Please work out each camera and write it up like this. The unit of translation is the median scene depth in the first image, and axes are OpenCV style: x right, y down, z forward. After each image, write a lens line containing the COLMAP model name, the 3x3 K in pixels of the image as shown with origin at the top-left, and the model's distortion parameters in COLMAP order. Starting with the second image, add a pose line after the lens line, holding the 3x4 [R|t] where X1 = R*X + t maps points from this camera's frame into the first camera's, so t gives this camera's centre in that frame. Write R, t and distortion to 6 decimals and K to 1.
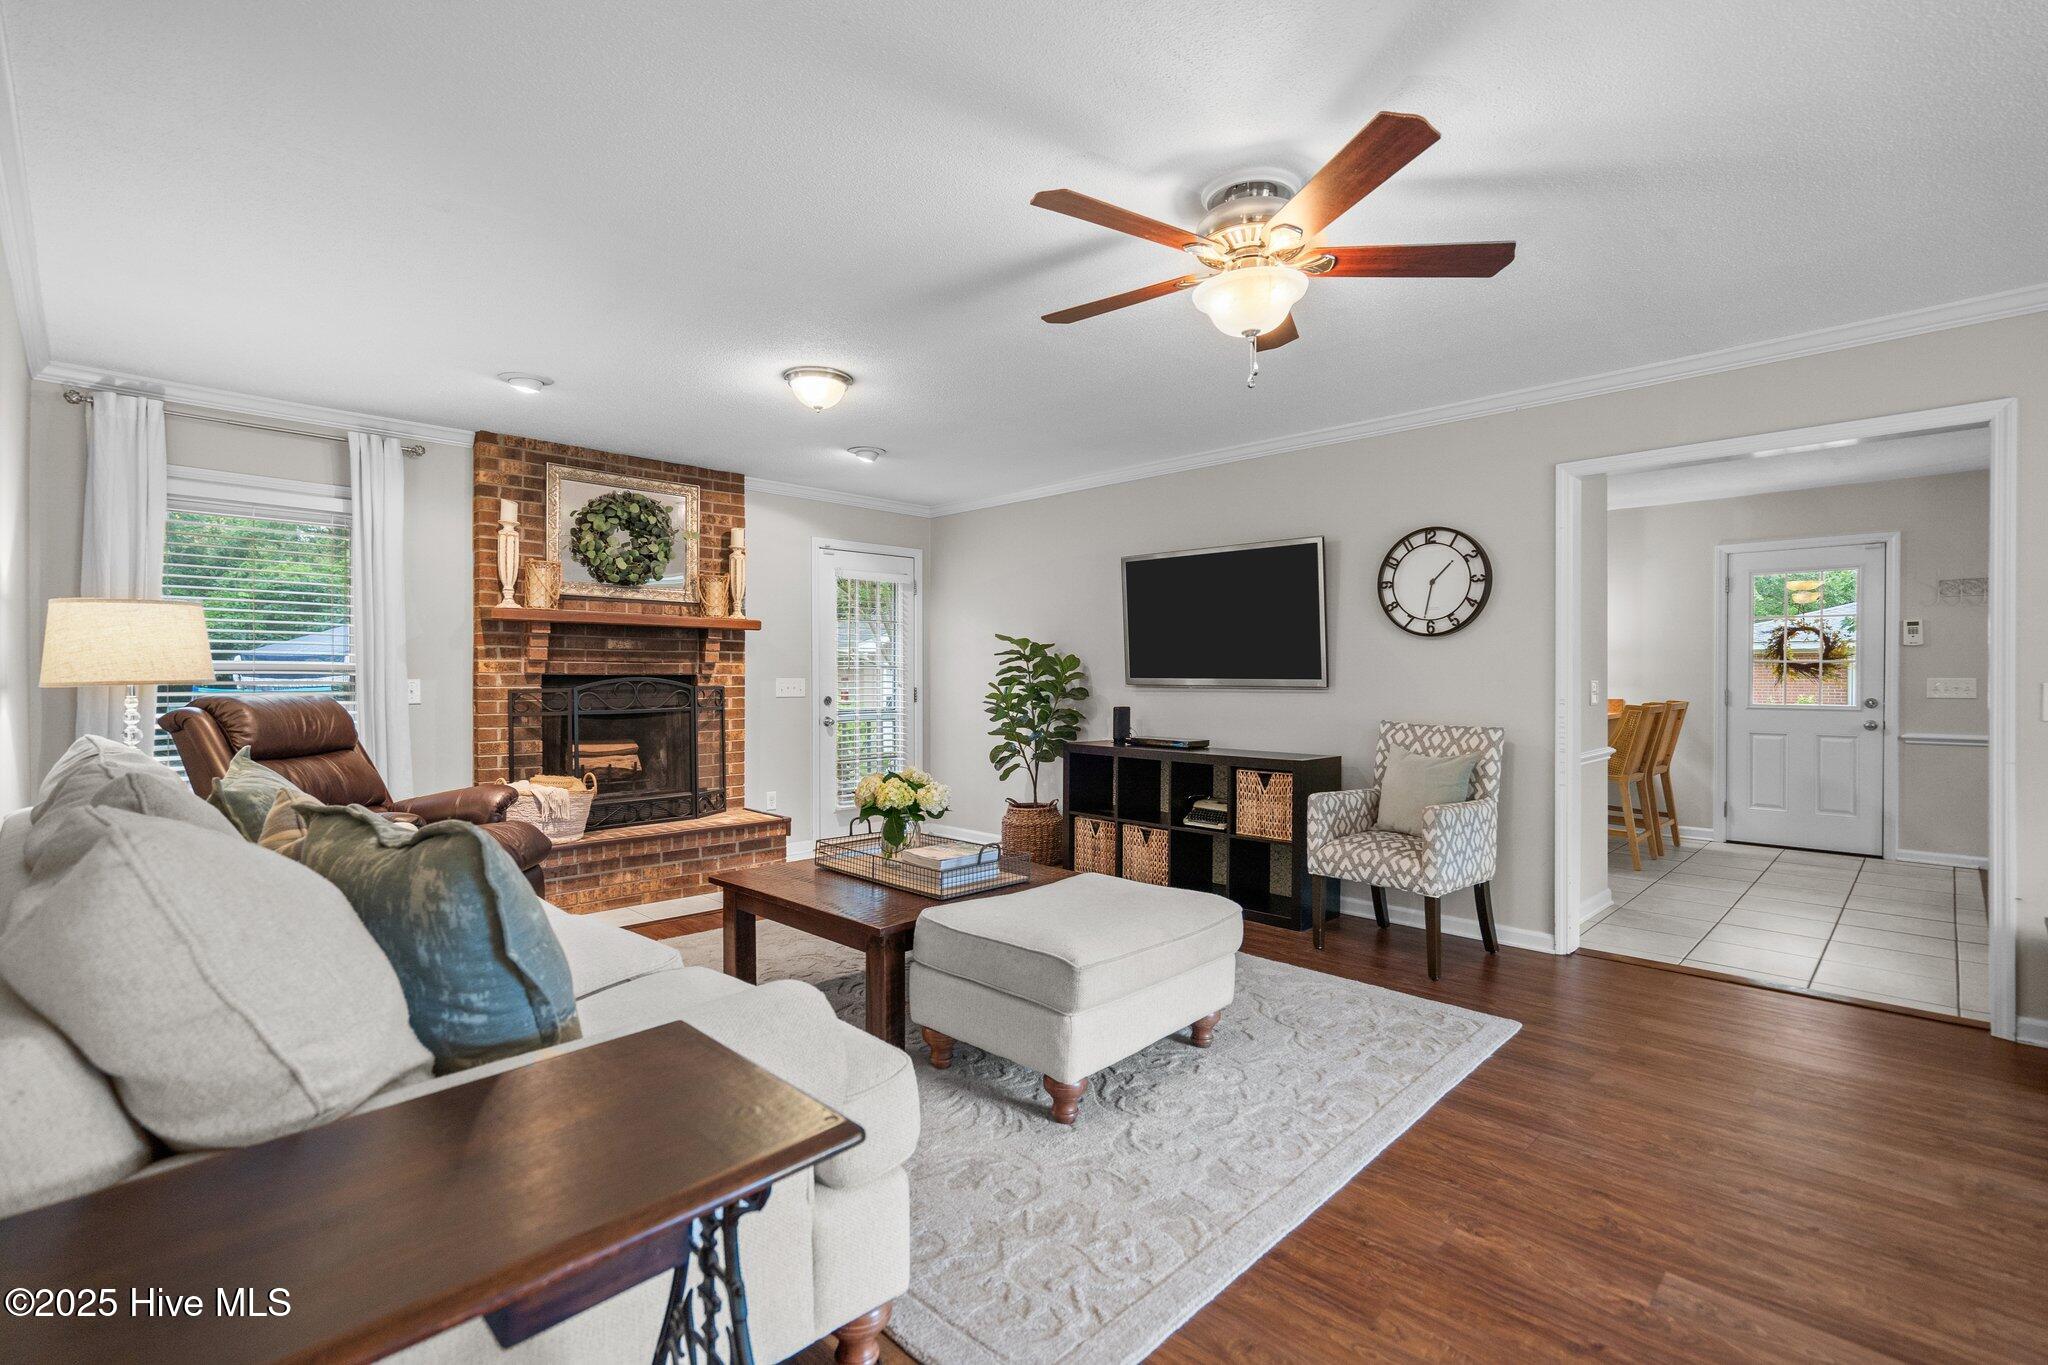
lens RADIAL K [[934.9, 0, 1014.6], [0, 934.9, 681.8], [0, 0, 1]] dist [-0.005464, 0.002295]
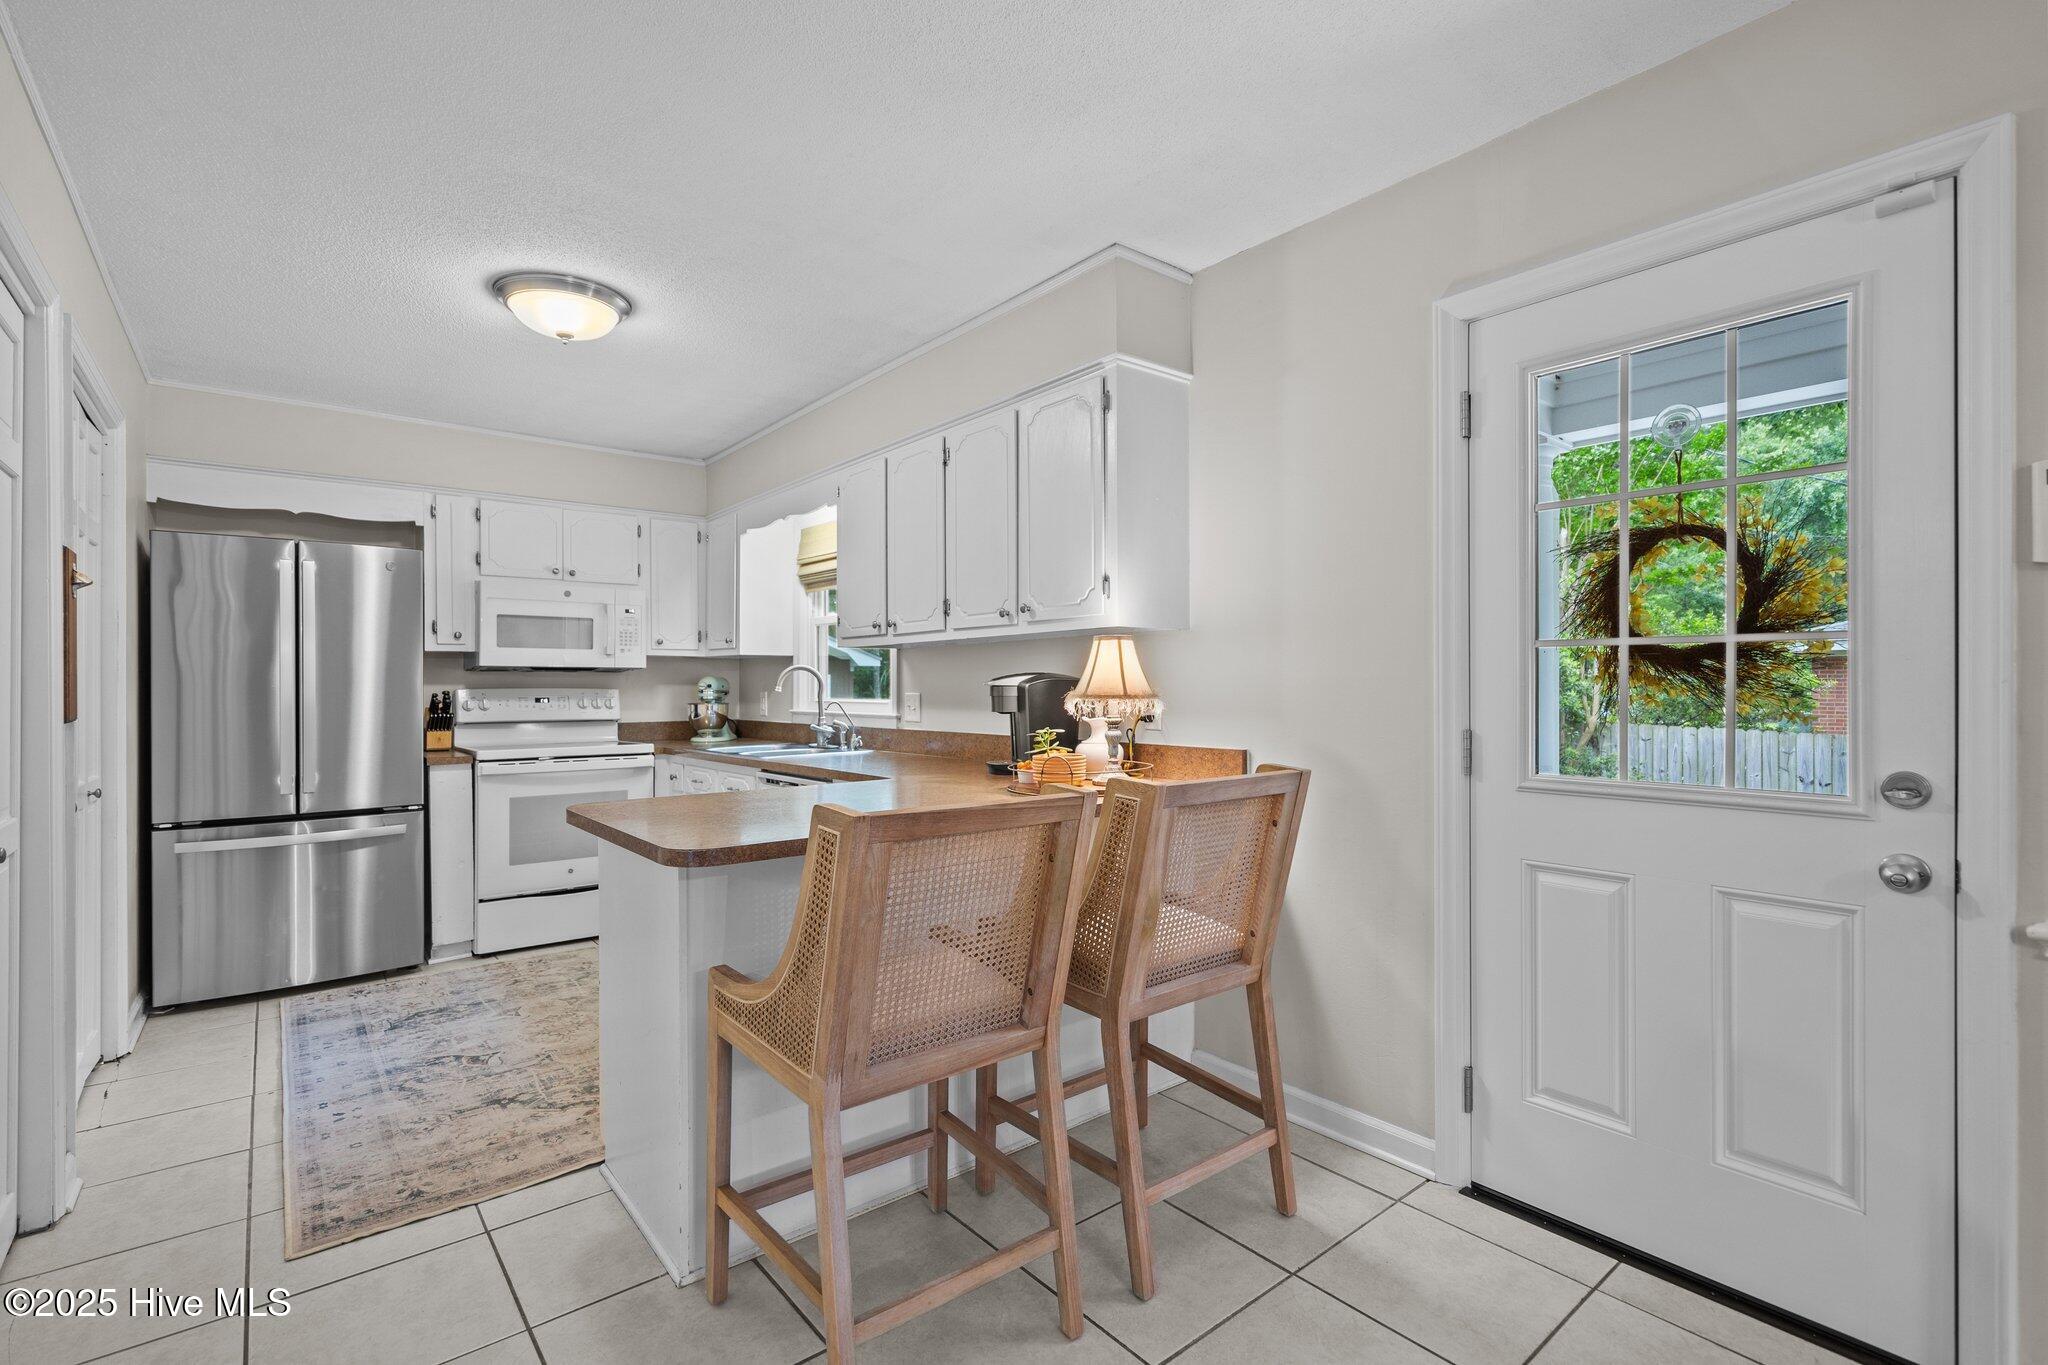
lens RADIAL K [[934.9, 0, 1028.9], [0, 934.9, 684.6], [0, 0, 1]] dist [-0.005464, 0.002295]
pose [[0.995107, -0.004993, -0.098672, 0.826318], [0.004186, 0.999956, -0.008380, -0.007009], [0.098710, 0.007926, 0.995085, 0.842962]]
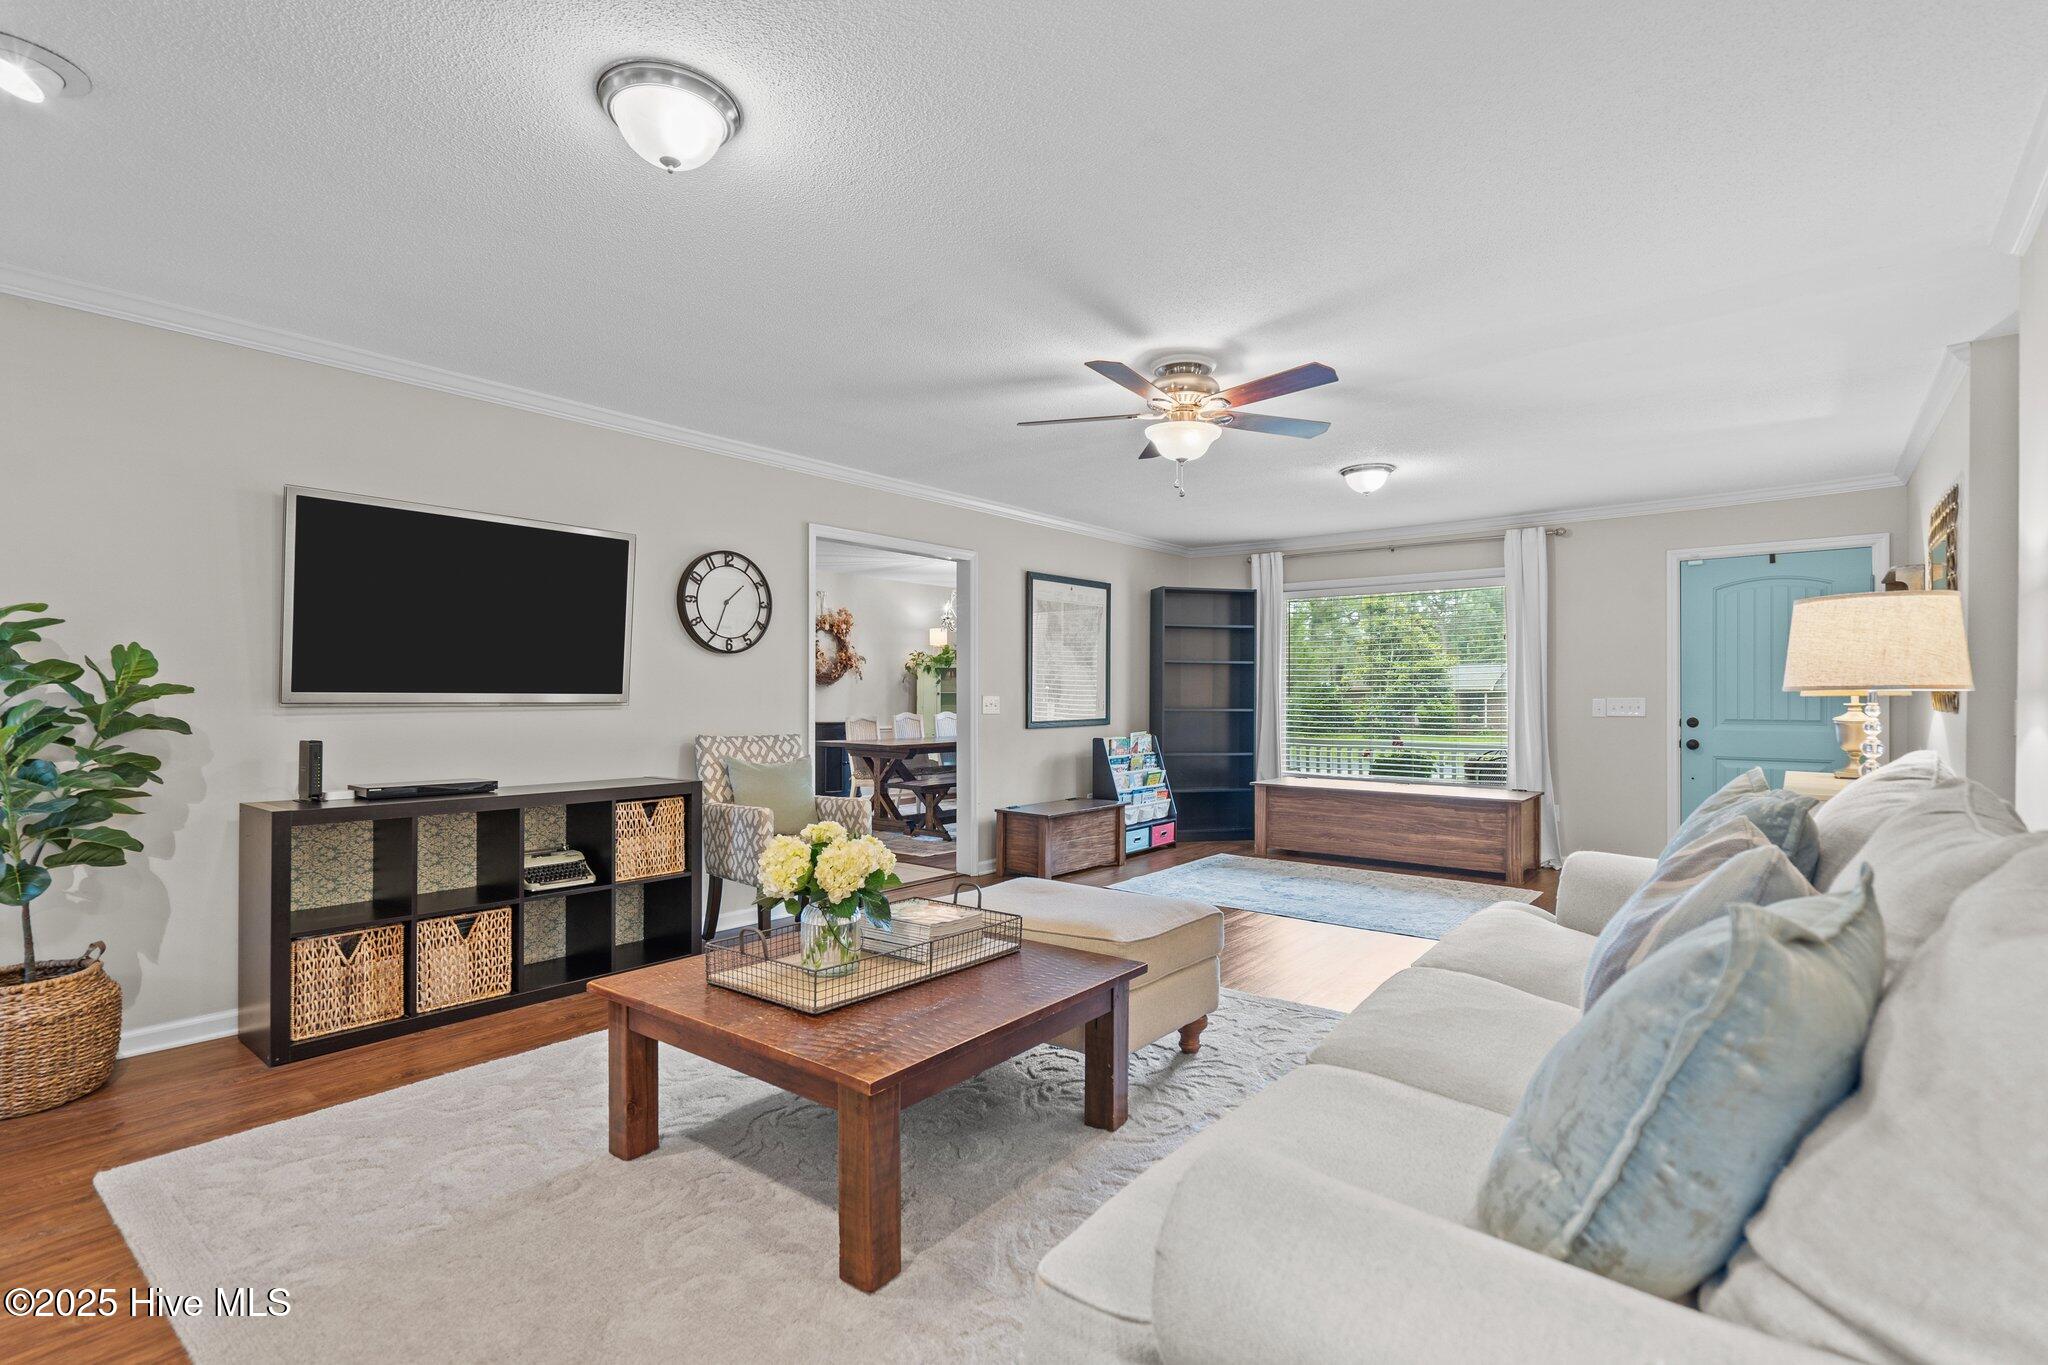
lens RADIAL K [[934.9, 0, 1037.0], [0, 934.9, 695.8], [0, 0, 1]] dist [-0.005464, 0.002295]
pose [[-0.112959, -0.002892, 0.993595, -0.559320], [0.002444, 0.999992, 0.003189, -0.002094], [-0.993597, 0.002789, -0.112951, 0.656020]]
